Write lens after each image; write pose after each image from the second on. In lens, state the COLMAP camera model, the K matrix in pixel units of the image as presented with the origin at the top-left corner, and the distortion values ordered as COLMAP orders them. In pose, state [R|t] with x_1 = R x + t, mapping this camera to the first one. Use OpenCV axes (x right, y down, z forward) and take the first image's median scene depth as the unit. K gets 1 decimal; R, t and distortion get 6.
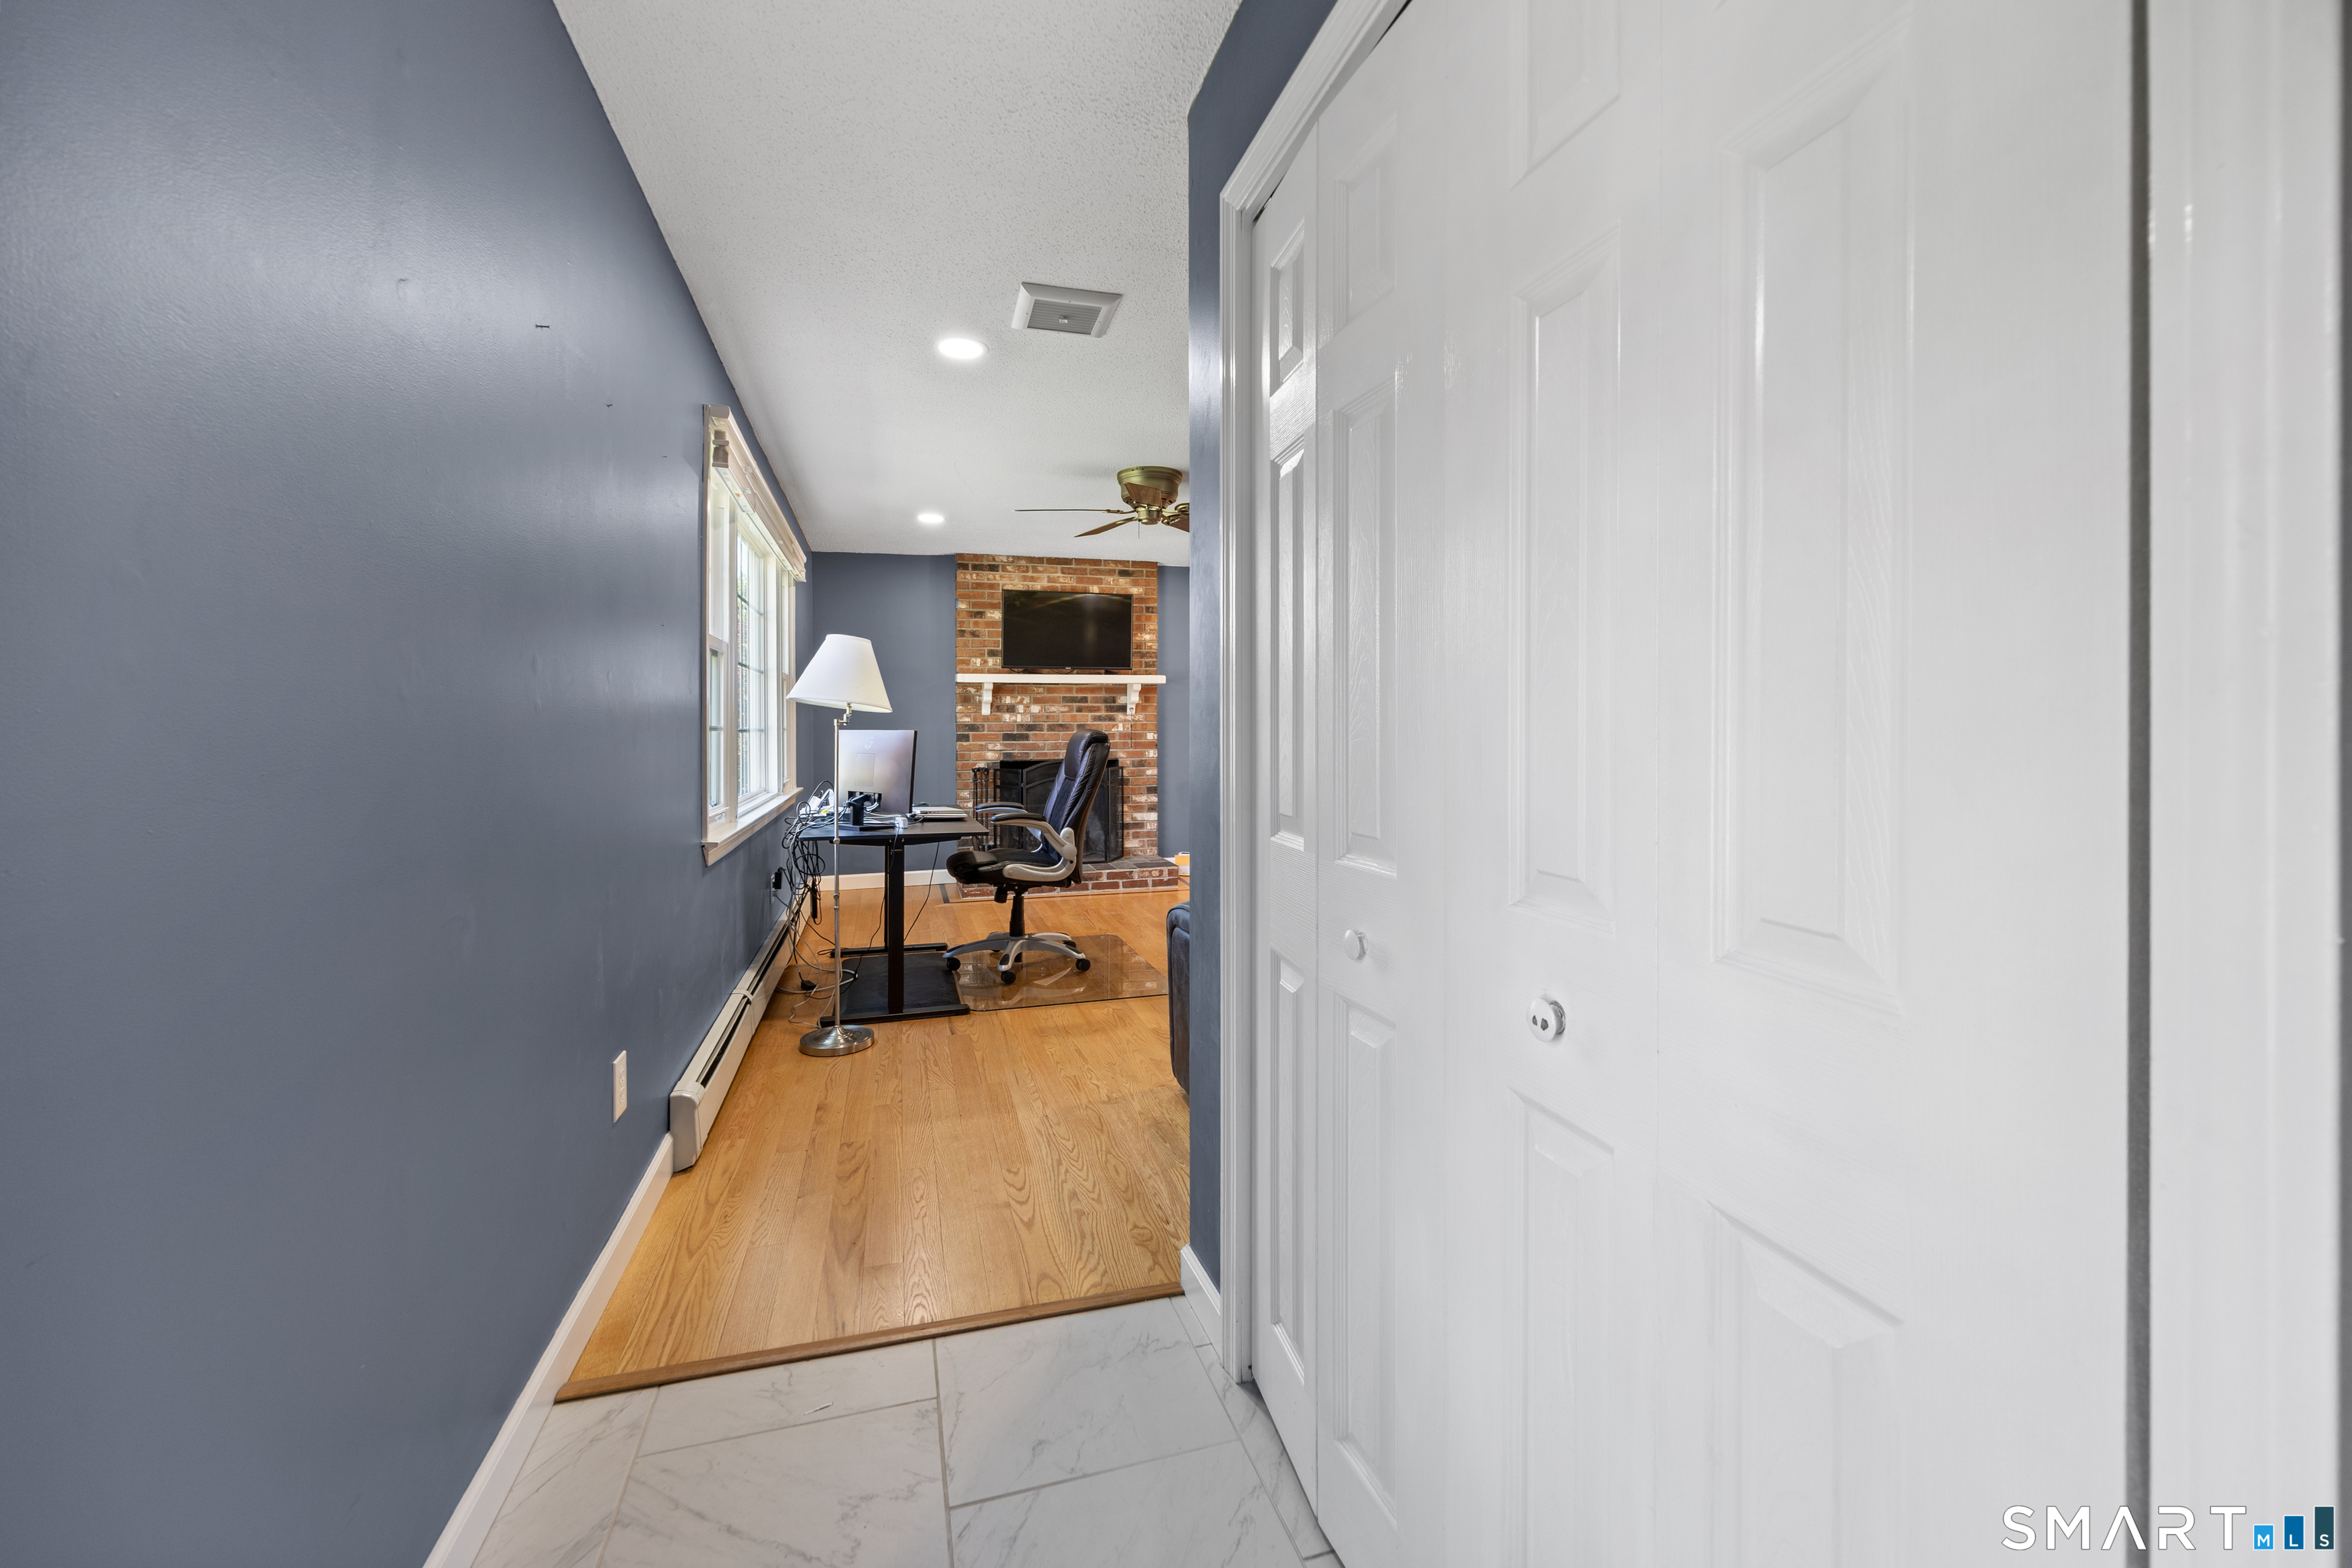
lens RADIAL K [[922.8, 0, 1194.0], [0, 922.8, 731.6], [0, 0, 1]] dist [0.000807, 0.000242]
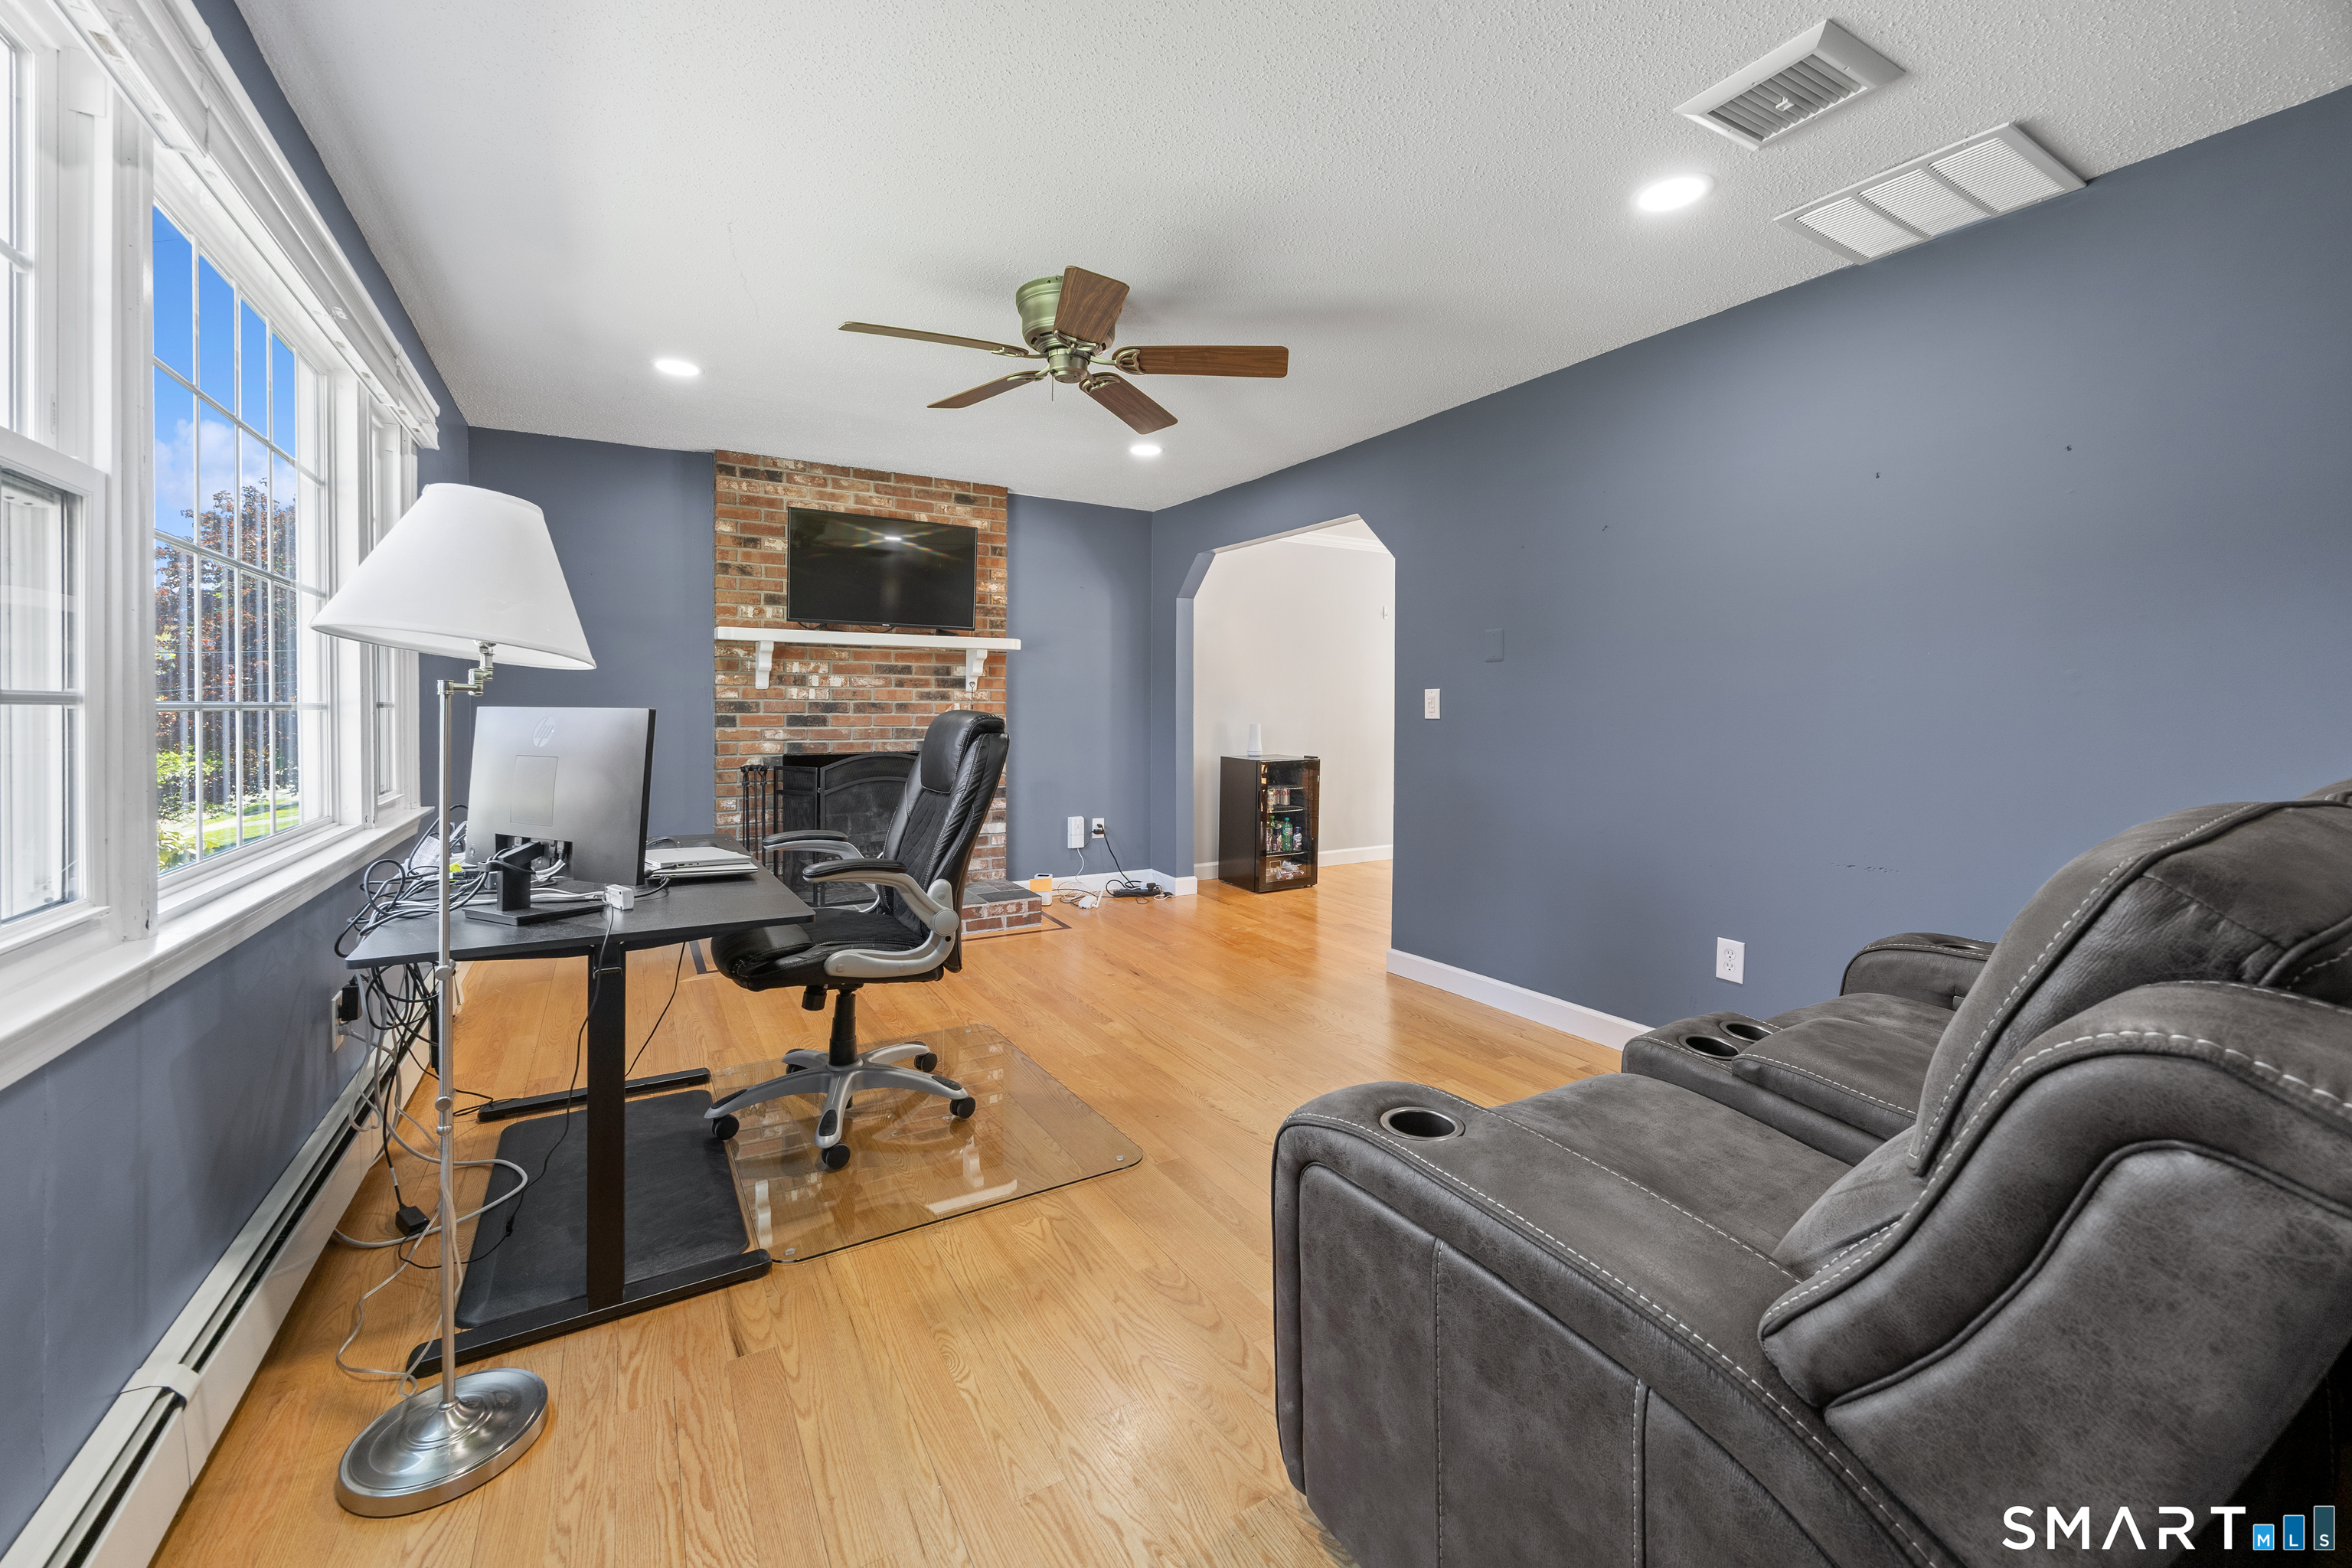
lens RADIAL K [[922.8, 0, 1185.1], [0, 922.8, 728.6], [0, 0, 1]] dist [0.000807, 0.000242]
pose [[0.972537, 0.005431, 0.232685, -0.078285], [-0.008834, 0.999869, 0.013588, -0.000213], [-0.232581, -0.015270, 0.972457, 0.254750]]
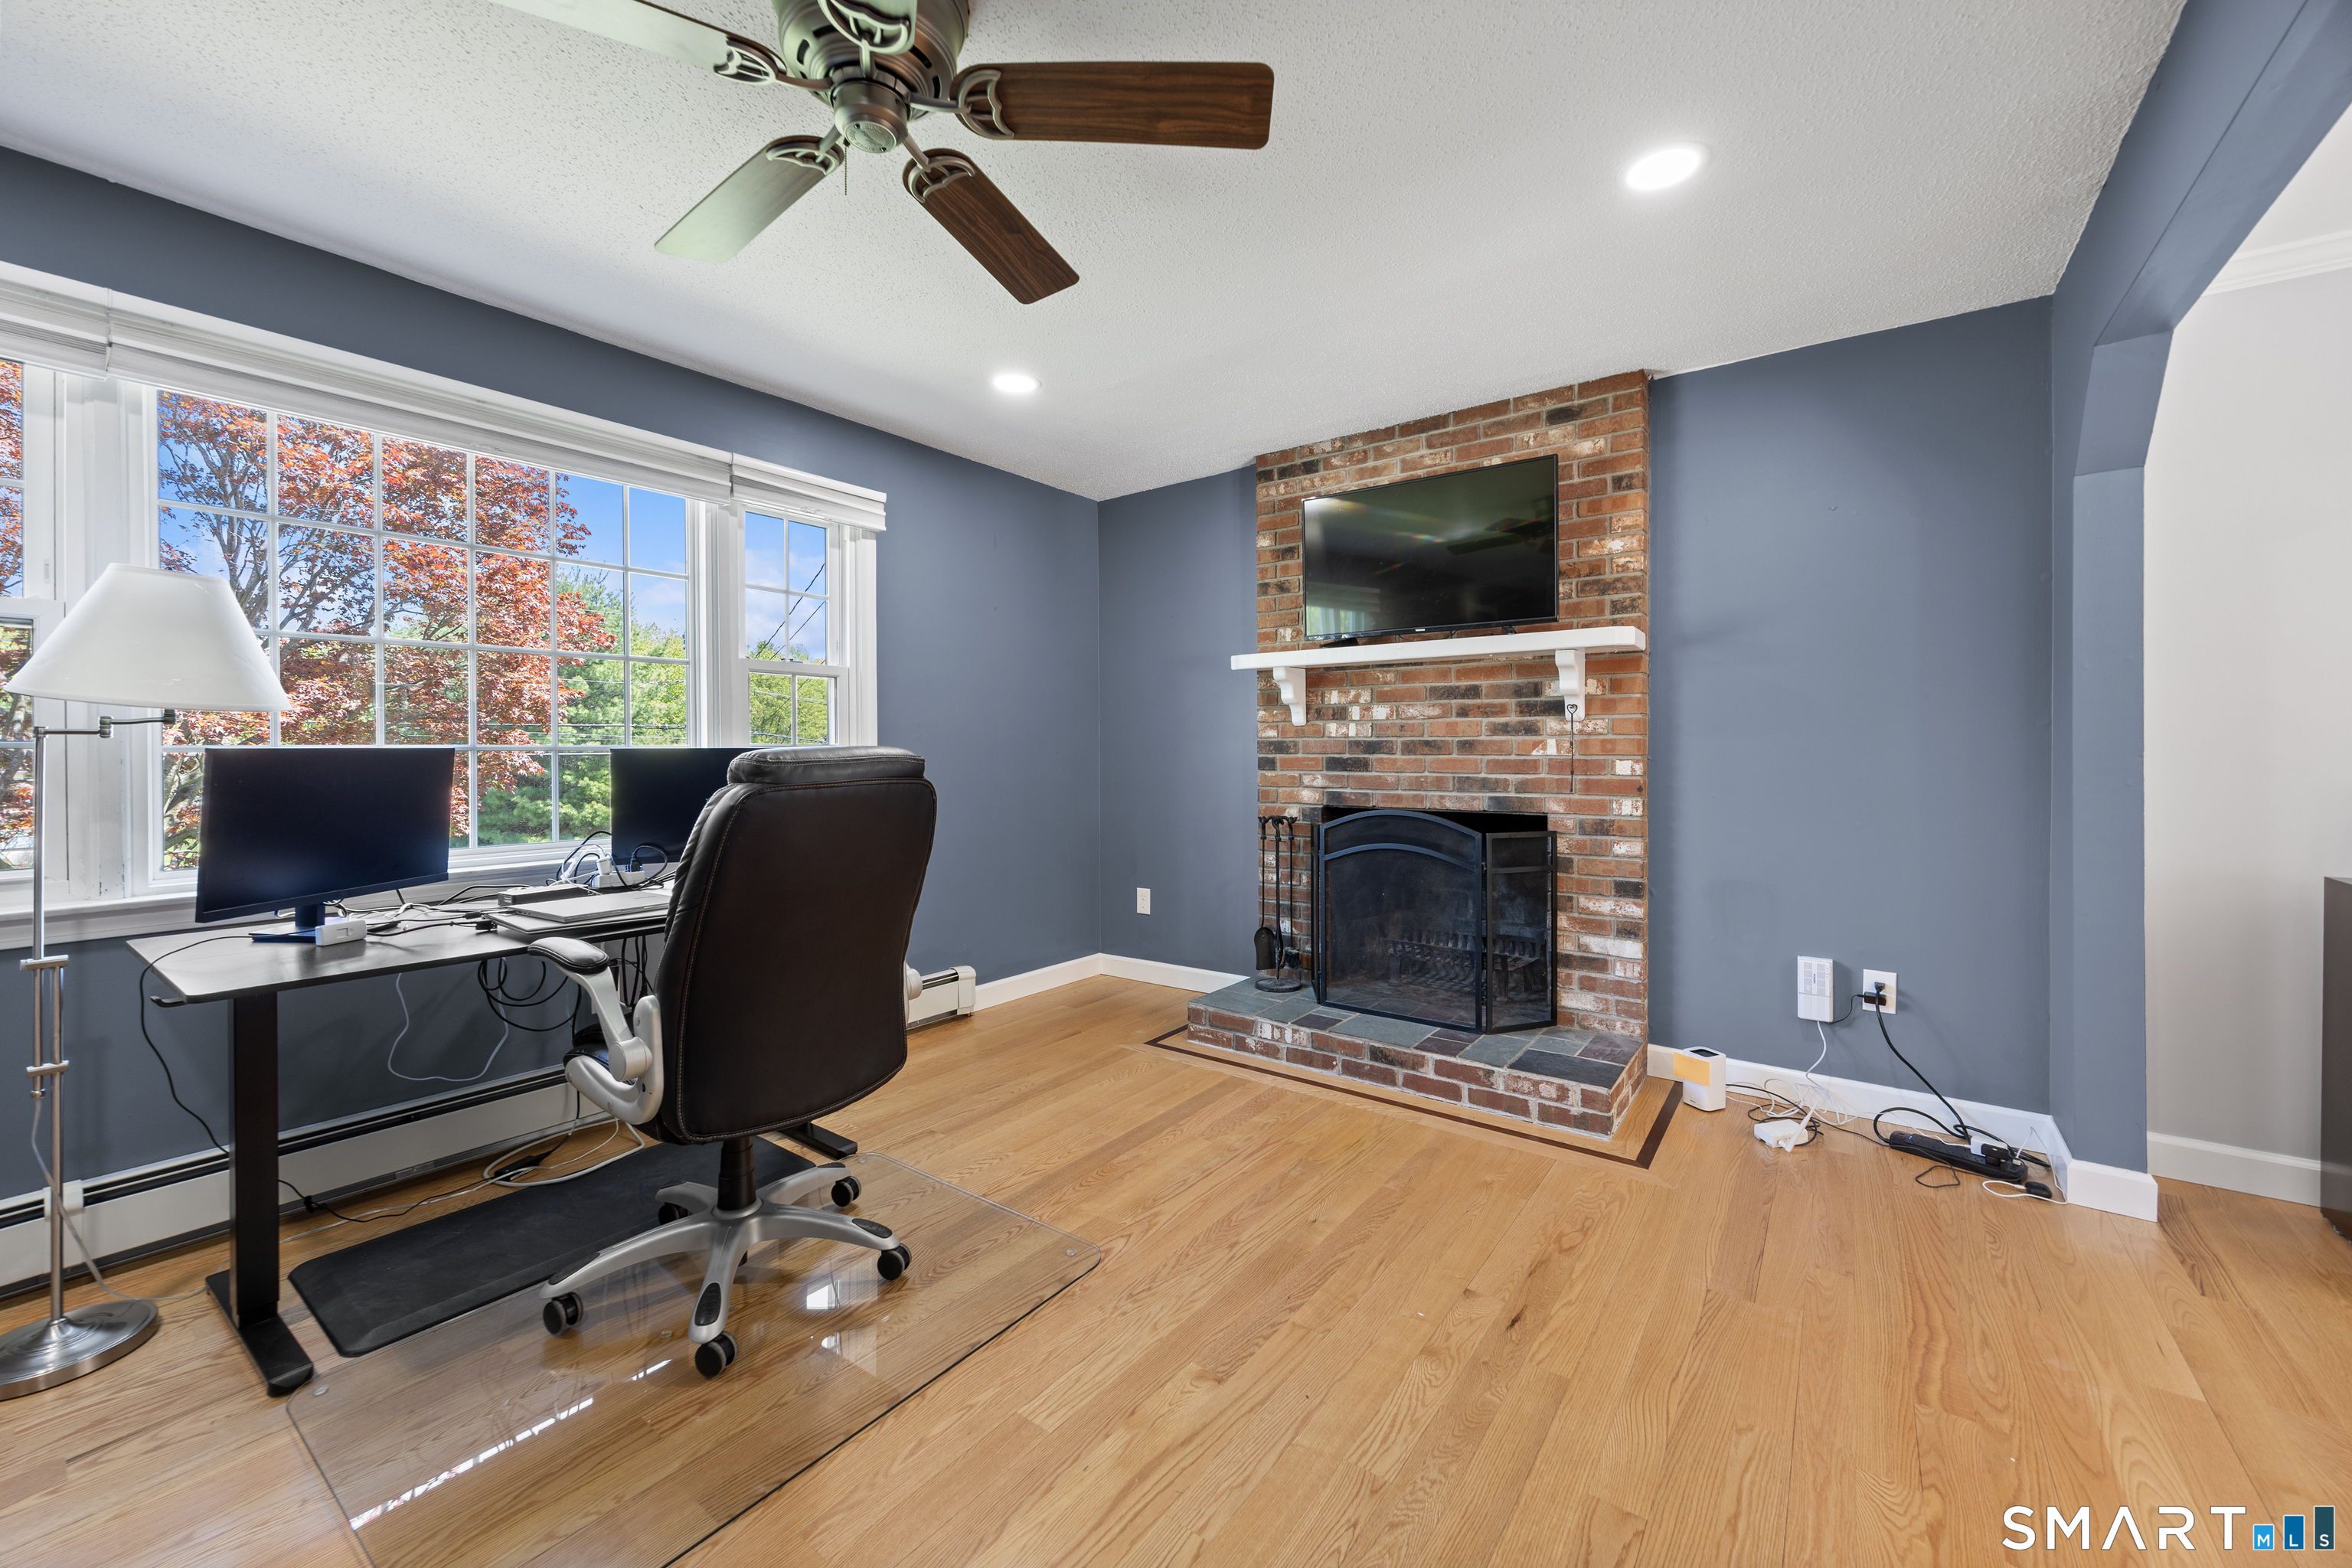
lens RADIAL K [[922.8, 0, 1169.1], [0, 922.8, 751.9], [0, 0, 1]] dist [0.000807, 0.000242]
pose [[0.582766, 0.007352, -0.812607, 0.198712], [-0.008511, 0.999959, 0.002943, -0.002259], [0.812596, 0.005201, 0.582805, 0.603907]]
